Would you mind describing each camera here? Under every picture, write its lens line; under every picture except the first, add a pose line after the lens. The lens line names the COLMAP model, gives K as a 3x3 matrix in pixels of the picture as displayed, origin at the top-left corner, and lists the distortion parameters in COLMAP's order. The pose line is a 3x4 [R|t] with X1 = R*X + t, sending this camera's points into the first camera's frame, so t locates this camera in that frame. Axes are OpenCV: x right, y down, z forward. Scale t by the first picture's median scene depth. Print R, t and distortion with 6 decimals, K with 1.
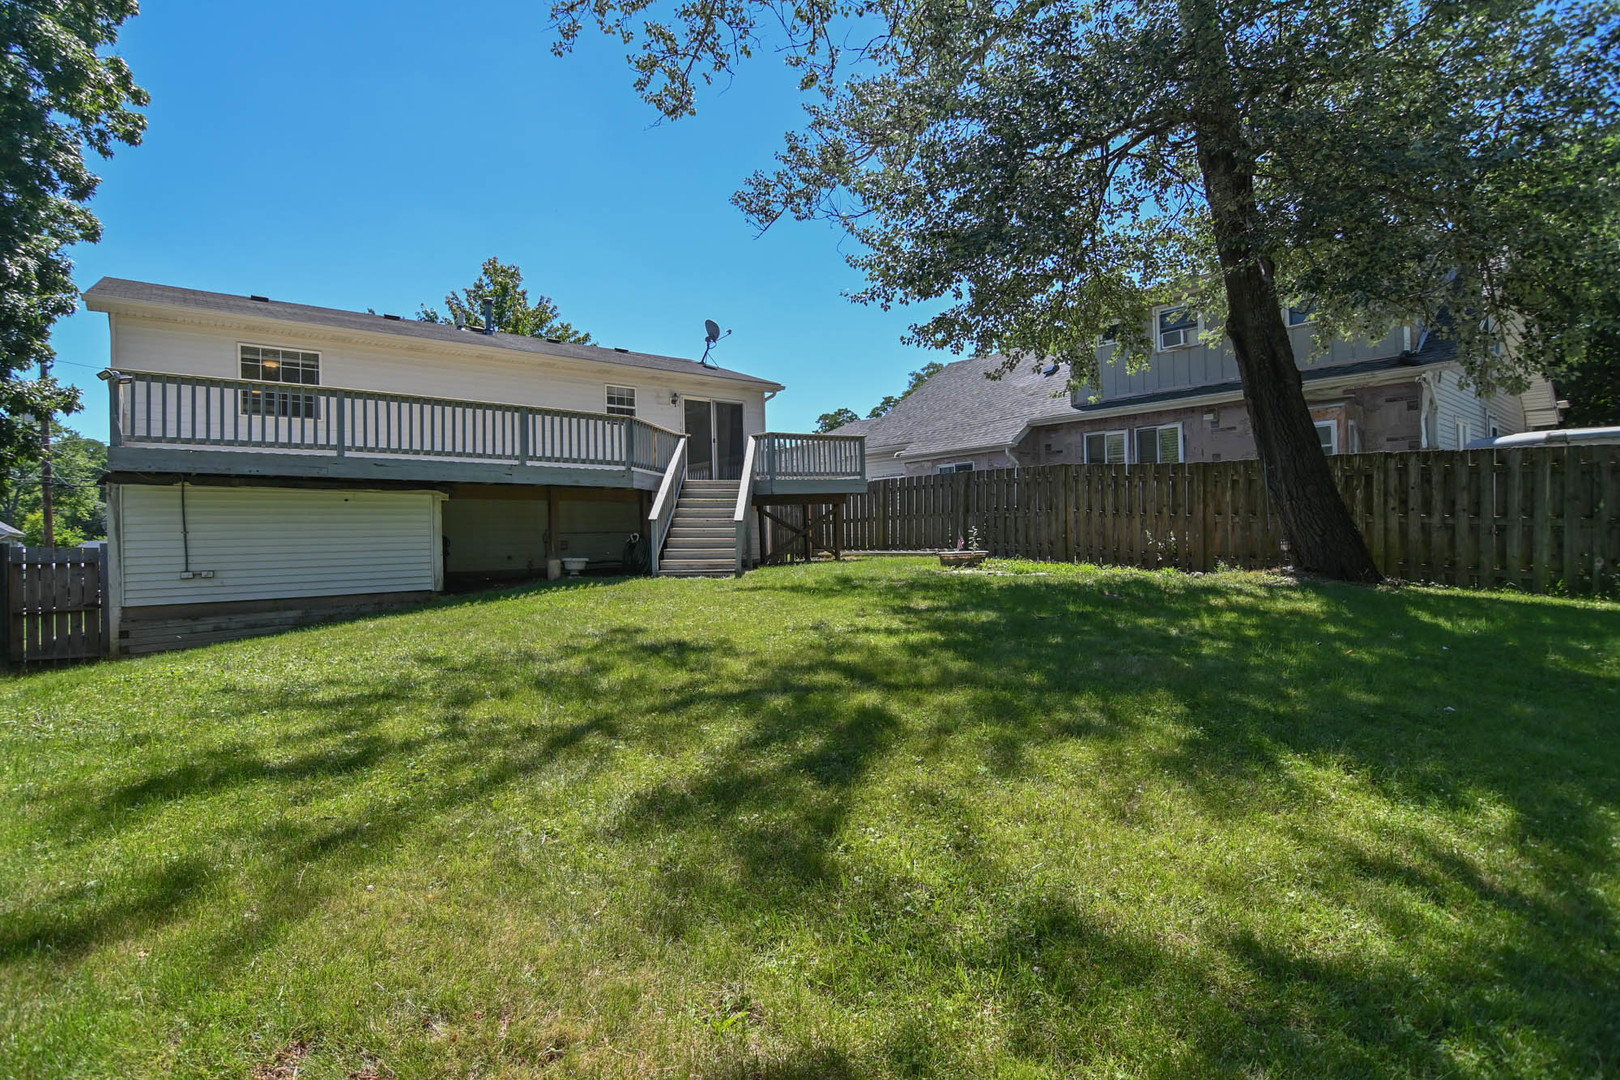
lens RADIAL K [[783.3, 0, 795.4], [0, 783.3, 536.4], [0, 0, 1]] dist [-0.002993, -0.010493]
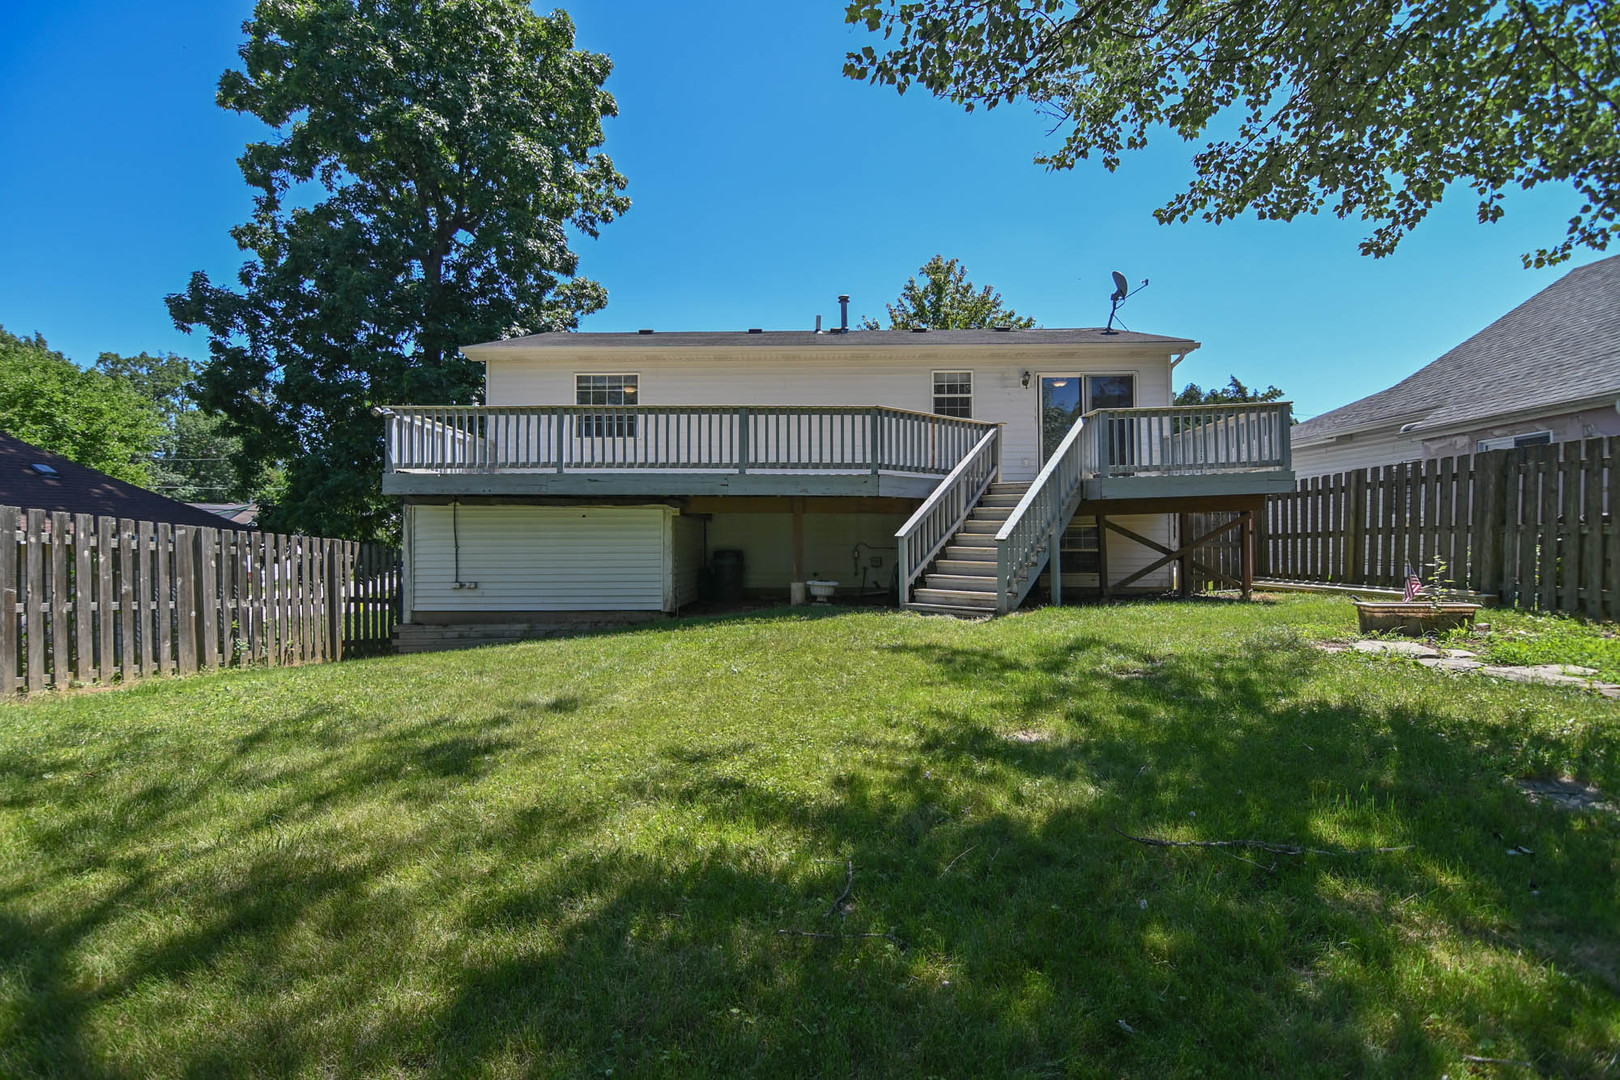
lens RADIAL K [[783.3, 0, 795.4], [0, 783.3, 536.4], [0, 0, 1]] dist [-0.002993, -0.010493]
pose [[0.765435, 0.010778, -0.643423, 0.240908], [-0.012747, 0.999917, 0.001586, -0.021892], [0.643387, 0.006987, 0.765510, 0.346808]]
